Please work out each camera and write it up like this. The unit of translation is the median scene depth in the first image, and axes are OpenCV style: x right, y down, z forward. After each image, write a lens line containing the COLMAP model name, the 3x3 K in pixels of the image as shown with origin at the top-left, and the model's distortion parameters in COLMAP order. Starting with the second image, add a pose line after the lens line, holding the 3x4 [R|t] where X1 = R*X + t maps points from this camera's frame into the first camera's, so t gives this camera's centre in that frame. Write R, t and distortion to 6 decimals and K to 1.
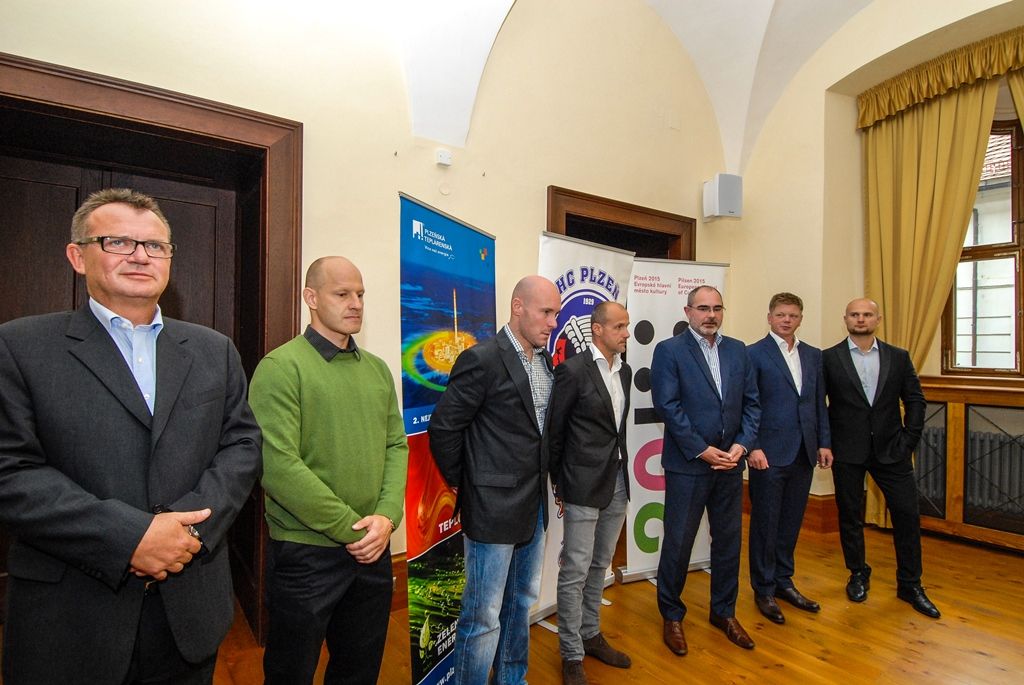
lens RADIAL K [[542.8, 0, 513.4], [0, 542.8, 352.0], [0, 0, 1]] dist [-0.005725, -0.004696]
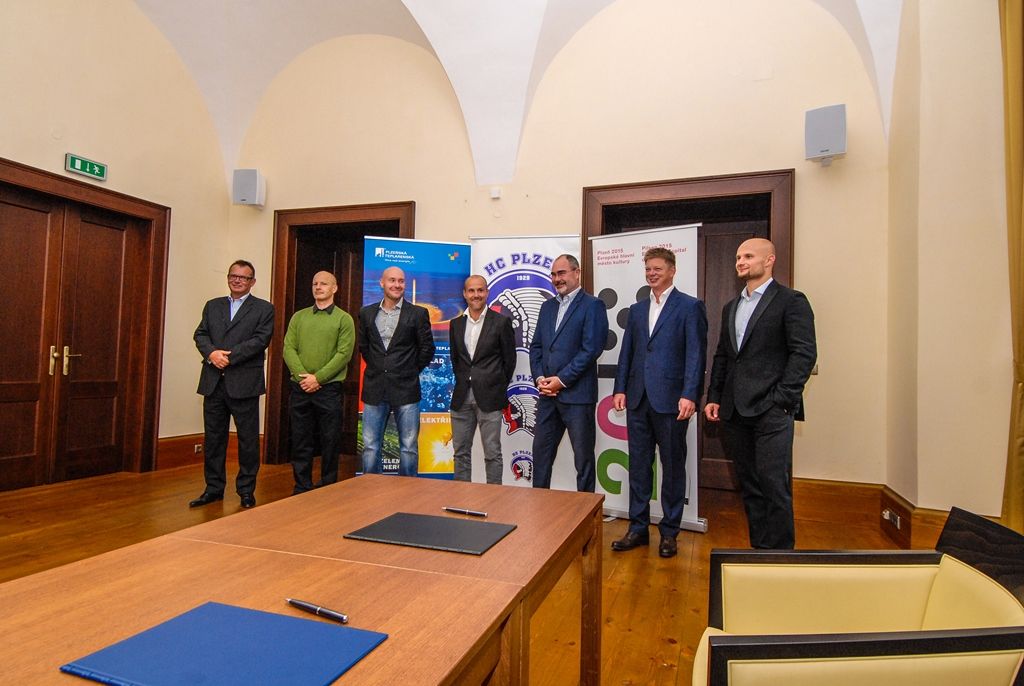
lens RADIAL K [[620.4, 0, 517.9], [0, 620.4, 340.7], [0, 0, 1]] dist [0.002697, -0.000142]
pose [[0.546443, -0.026843, -0.837066, 1.449768], [-0.024673, 0.998536, -0.048129, 0.141975], [0.837133, 0.046953, 0.544981, 0.146531]]
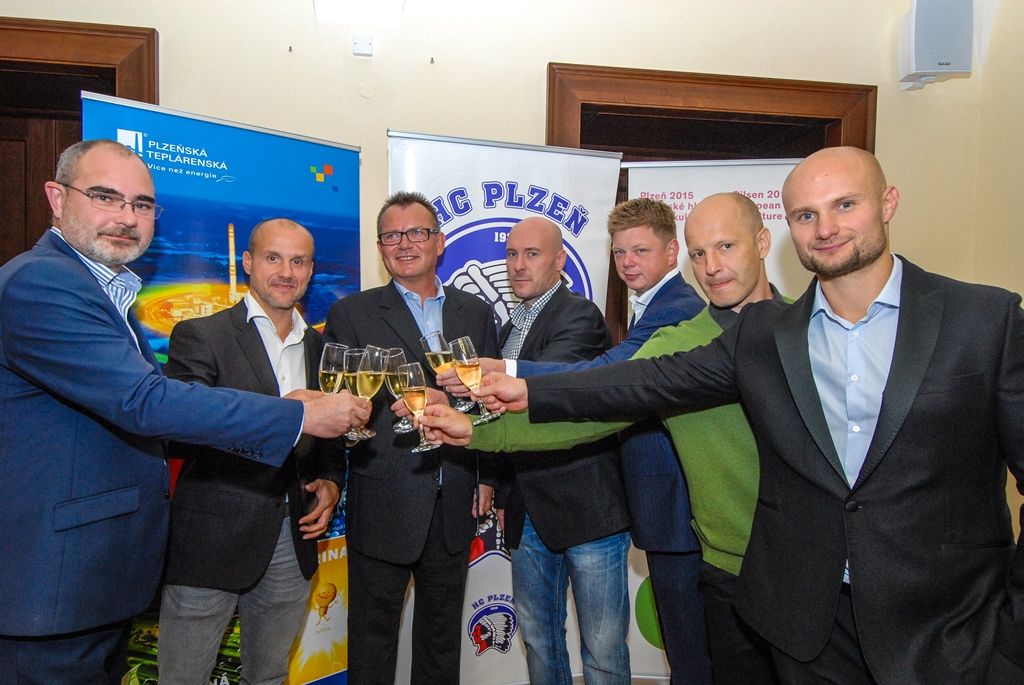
lens RADIAL K [[675.5, 0, 500.8], [0, 675.5, 354.5], [0, 0, 1]] dist [0.022322, -0.005491]
pose [[0.890404, 0.028671, -0.454267, 0.497498], [-0.011883, 0.999138, 0.039768, 0.011944], [0.455015, -0.030011, 0.889978, 0.296487]]
